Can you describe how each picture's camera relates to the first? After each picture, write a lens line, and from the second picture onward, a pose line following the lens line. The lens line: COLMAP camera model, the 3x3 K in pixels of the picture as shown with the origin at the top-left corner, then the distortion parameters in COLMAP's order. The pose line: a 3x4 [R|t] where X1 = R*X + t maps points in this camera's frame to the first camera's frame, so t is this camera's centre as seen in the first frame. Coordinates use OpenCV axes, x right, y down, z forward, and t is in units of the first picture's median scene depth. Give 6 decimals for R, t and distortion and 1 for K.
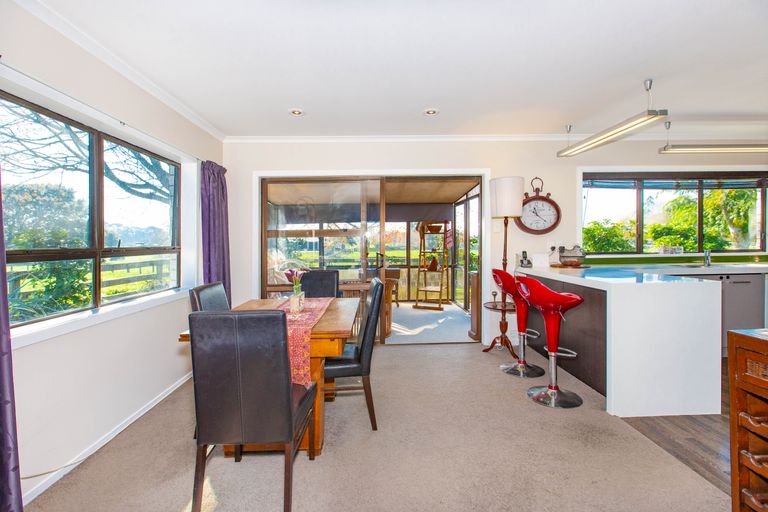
lens RADIAL K [[351.0, 0, 375.3], [0, 351.0, 233.3], [0, 0, 1]] dist [-0.000115, -0.000573]
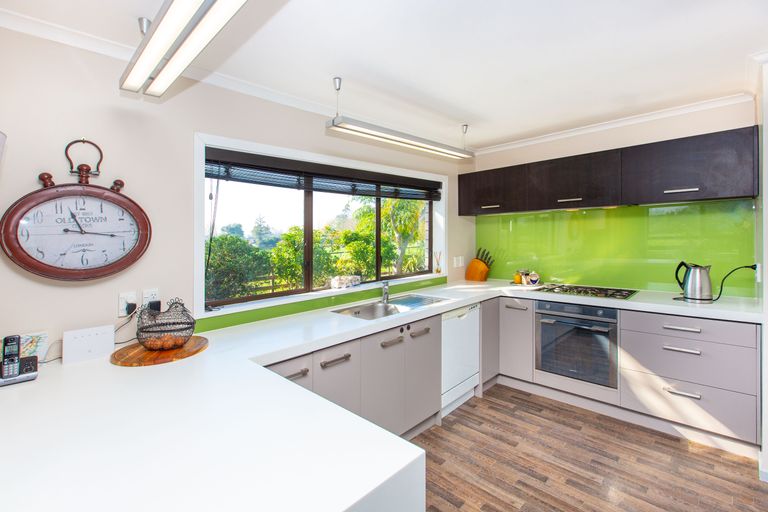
lens RADIAL K [[351.0, 0, 374.0], [0, 351.0, 243.2], [0, 0, 1]] dist [-0.000115, -0.000573]
pose [[0.739960, -0.019627, 0.672364, 0.292864], [0.001070, 0.999607, 0.028002, -0.033746], [-0.672650, -0.020001, 0.739690, 0.316582]]
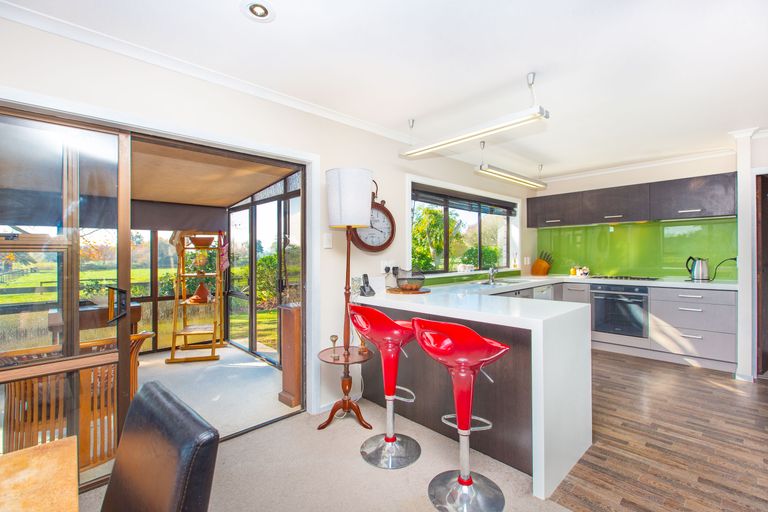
lens RADIAL K [[351.0, 0, 378.8], [0, 351.0, 254.5], [0, 0, 1]] dist [-0.000115, -0.000573]
pose [[0.750440, 0.006568, 0.660906, -0.029344], [-0.014982, 0.999863, 0.007075, 0.001946], [-0.660769, -0.015211, 0.750435, 0.270815]]
